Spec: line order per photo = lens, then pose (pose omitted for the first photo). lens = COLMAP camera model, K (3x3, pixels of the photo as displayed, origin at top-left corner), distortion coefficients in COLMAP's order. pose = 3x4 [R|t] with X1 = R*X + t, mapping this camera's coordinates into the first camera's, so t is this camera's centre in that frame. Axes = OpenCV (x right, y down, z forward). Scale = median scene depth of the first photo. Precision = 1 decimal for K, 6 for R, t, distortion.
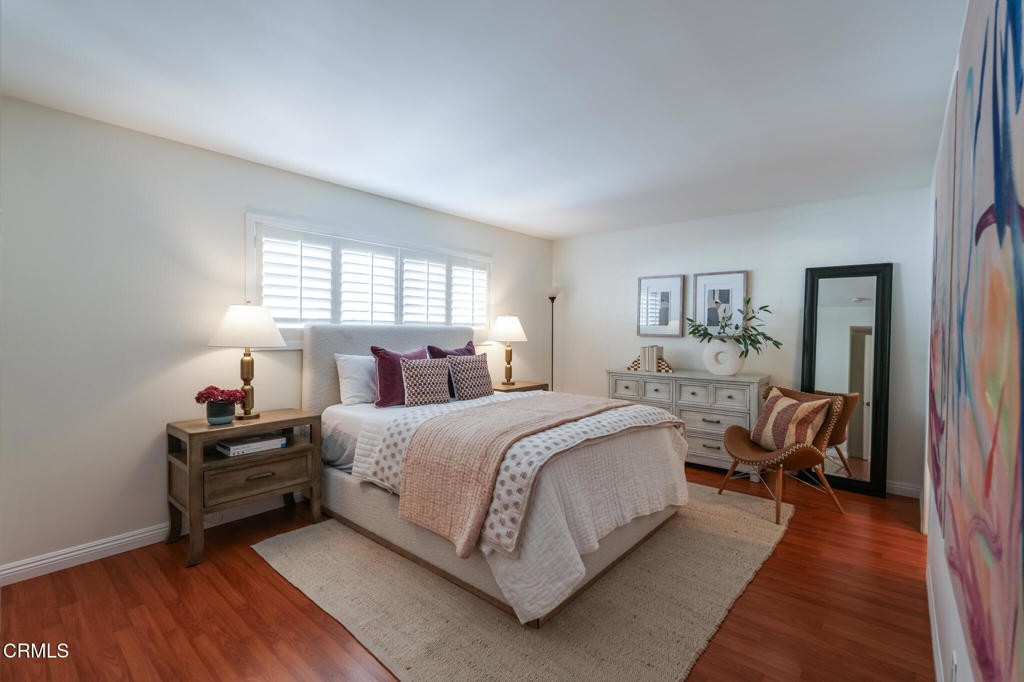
lens RADIAL K [[456.2, 0, 521.1], [0, 456.2, 337.5], [0, 0, 1]] dist [0.004175, 0.000434]
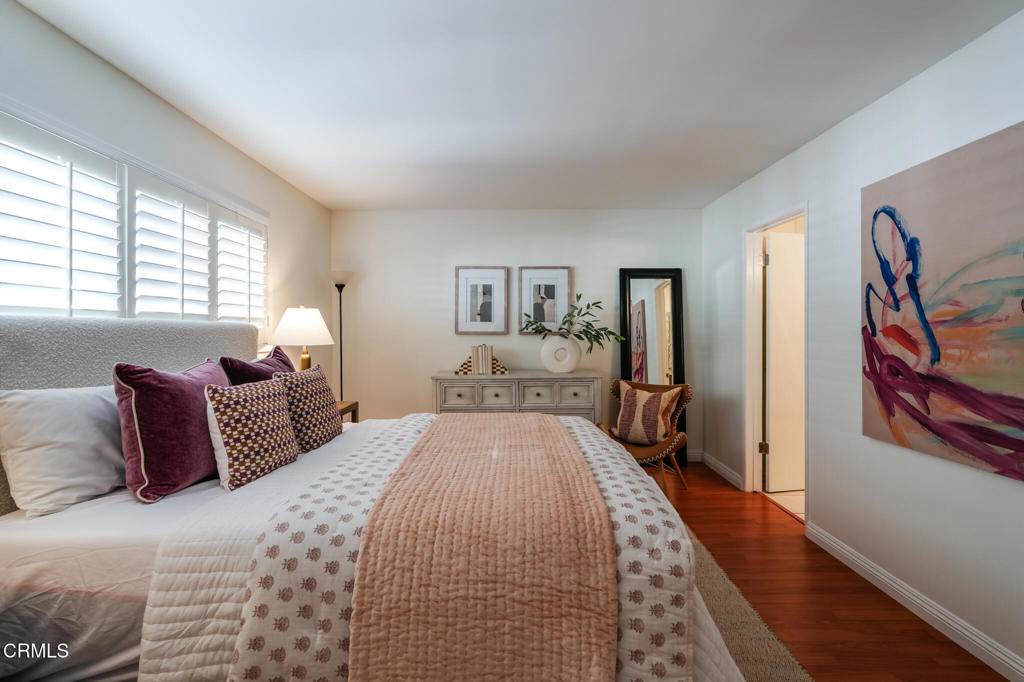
lens RADIAL K [[456.2, 0, 535.6], [0, 456.2, 329.2], [0, 0, 1]] dist [0.004175, 0.000434]
pose [[0.766059, -0.011153, 0.642674, -0.231230], [0.022167, 0.999713, -0.009073, -0.001842], [-0.642388, 0.021196, 0.766086, 0.306294]]
